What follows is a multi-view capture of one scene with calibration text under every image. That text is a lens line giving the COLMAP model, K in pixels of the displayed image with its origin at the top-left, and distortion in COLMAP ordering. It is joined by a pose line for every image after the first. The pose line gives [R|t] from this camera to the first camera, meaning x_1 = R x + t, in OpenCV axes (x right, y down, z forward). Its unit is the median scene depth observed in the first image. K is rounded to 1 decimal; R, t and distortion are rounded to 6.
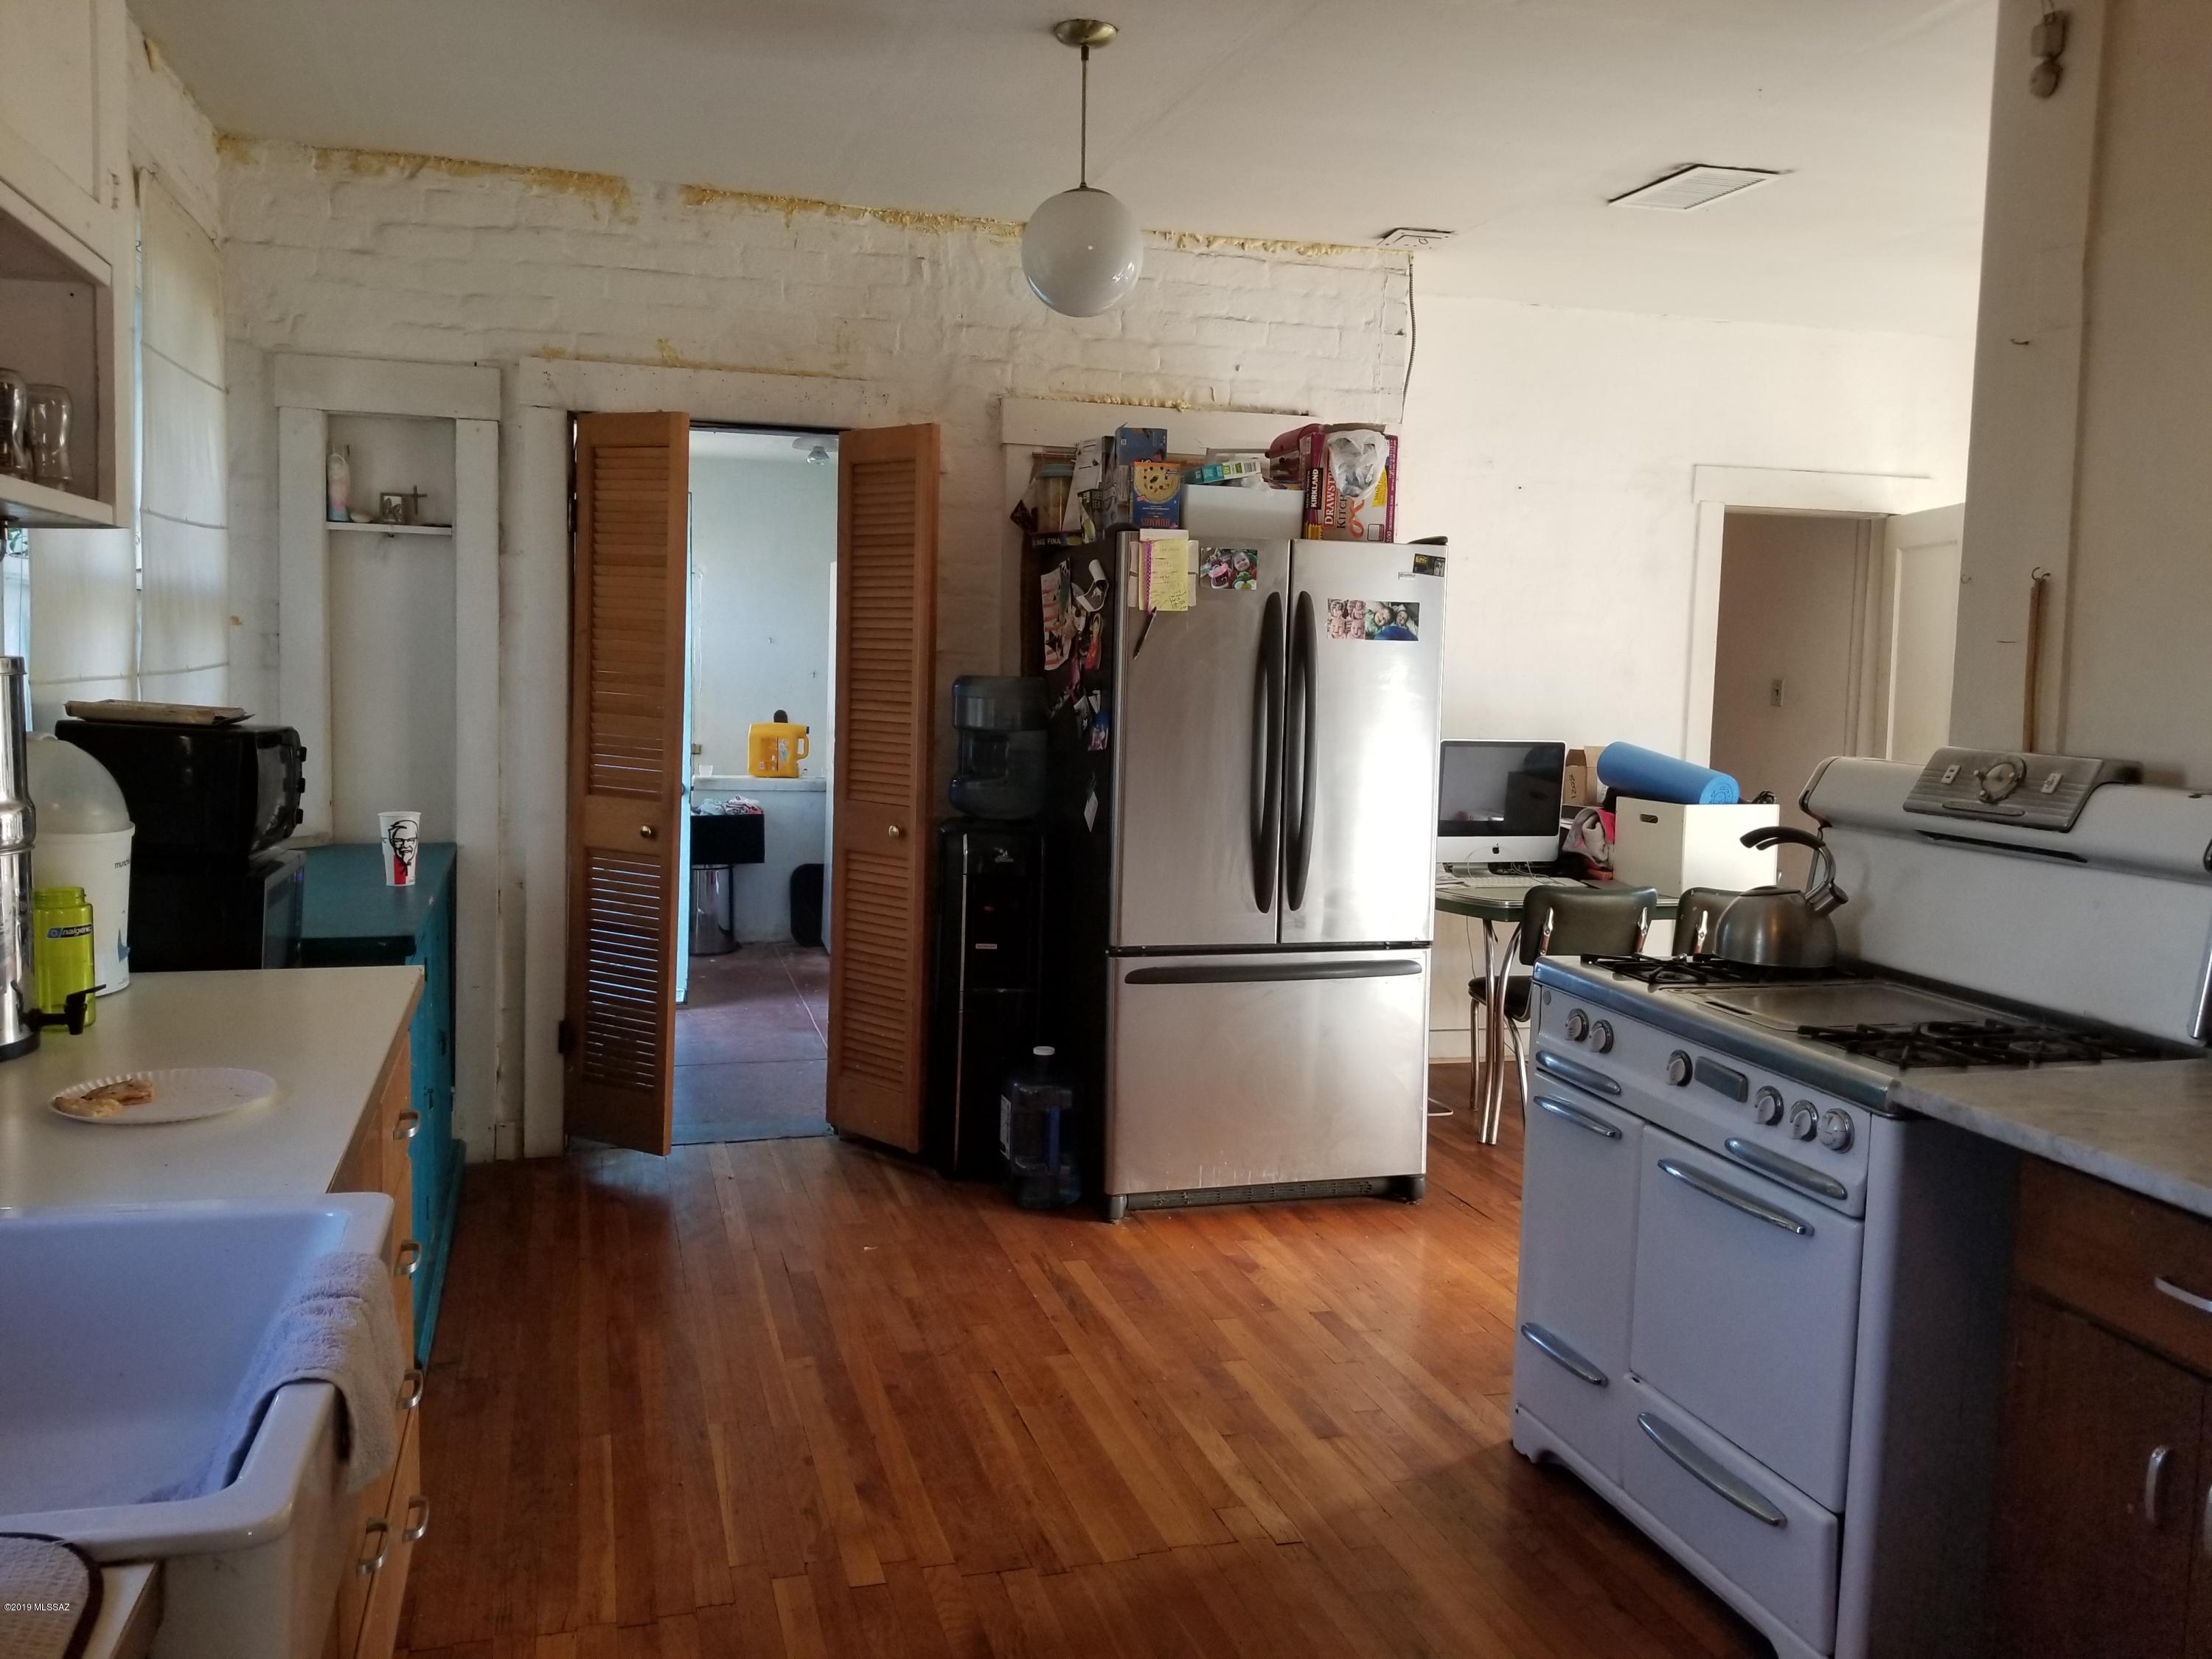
lens RADIAL K [[1730.9, 0, 1096.8], [0, 1730.9, 814.3], [0, 0, 1]] dist [0.052443, -0.081099]
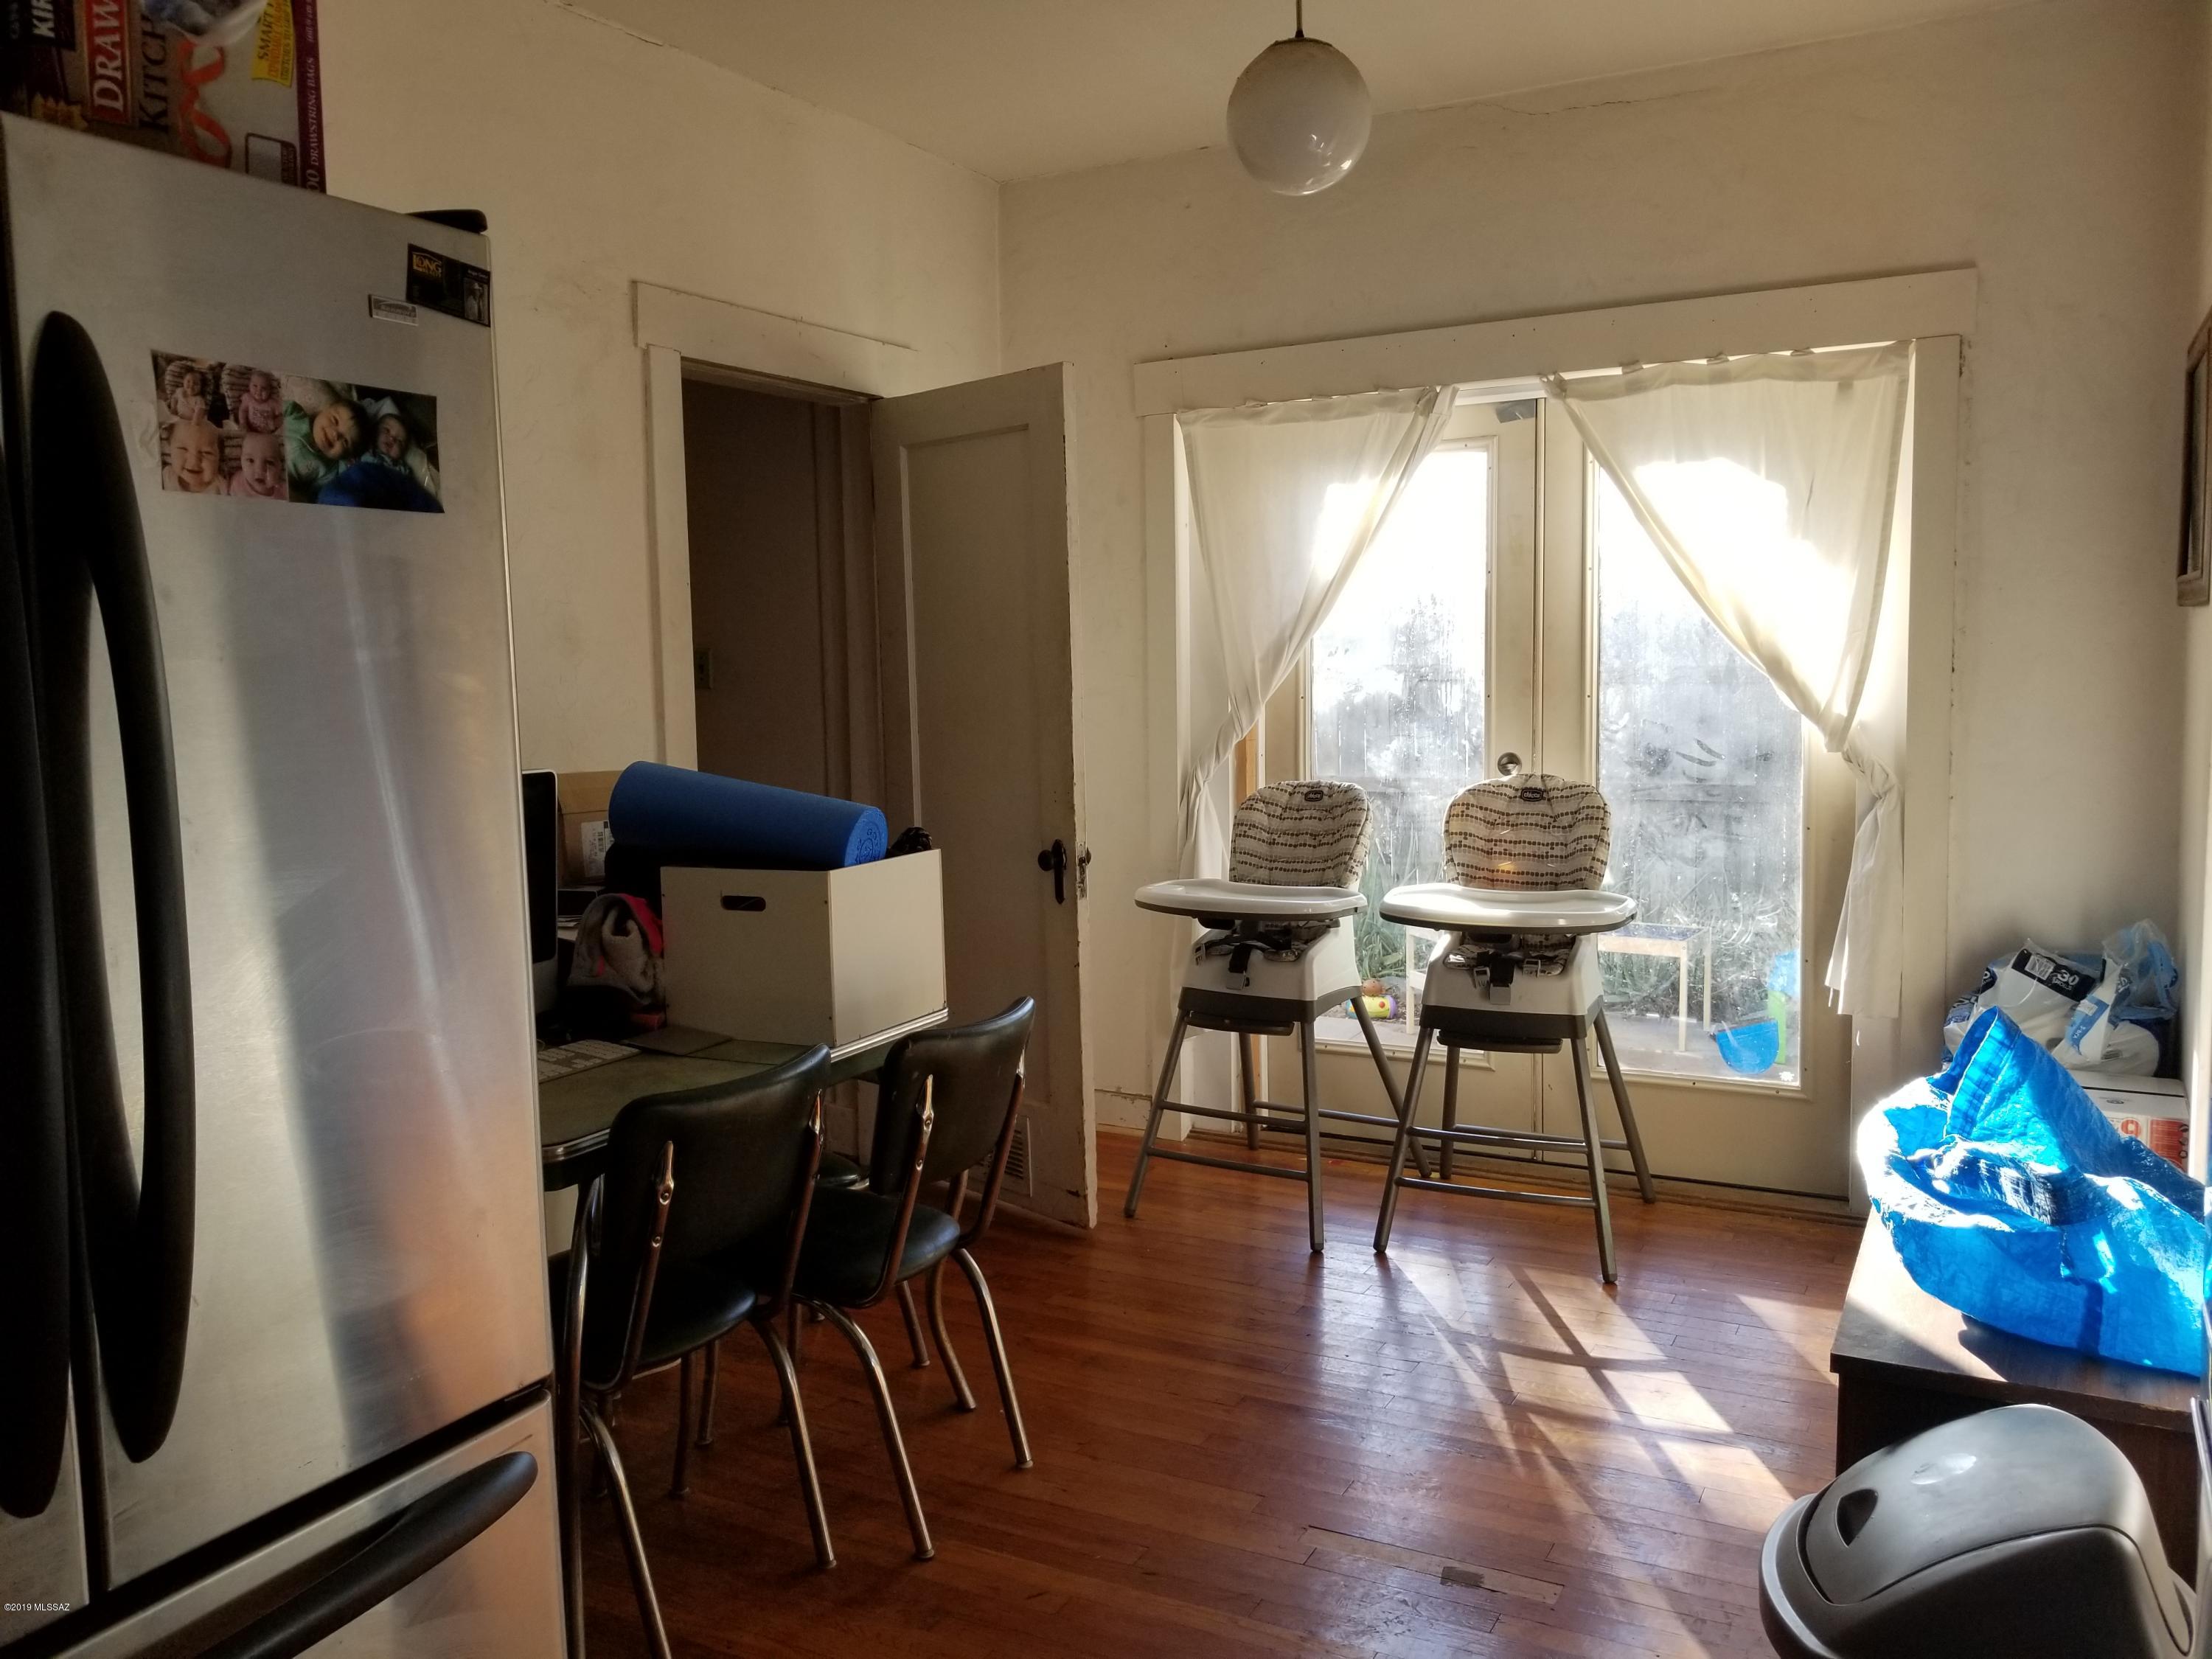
lens RADIAL K [[1730.9, 0, 1059.8], [0, 1730.9, 796.4], [0, 0, 1]] dist [0.052443, -0.081099]
pose [[0.716451, -0.093751, 0.691310, 0.028031], [0.100495, 0.994463, 0.030713, -0.036313], [-0.690362, 0.047469, 0.721905, 0.559510]]
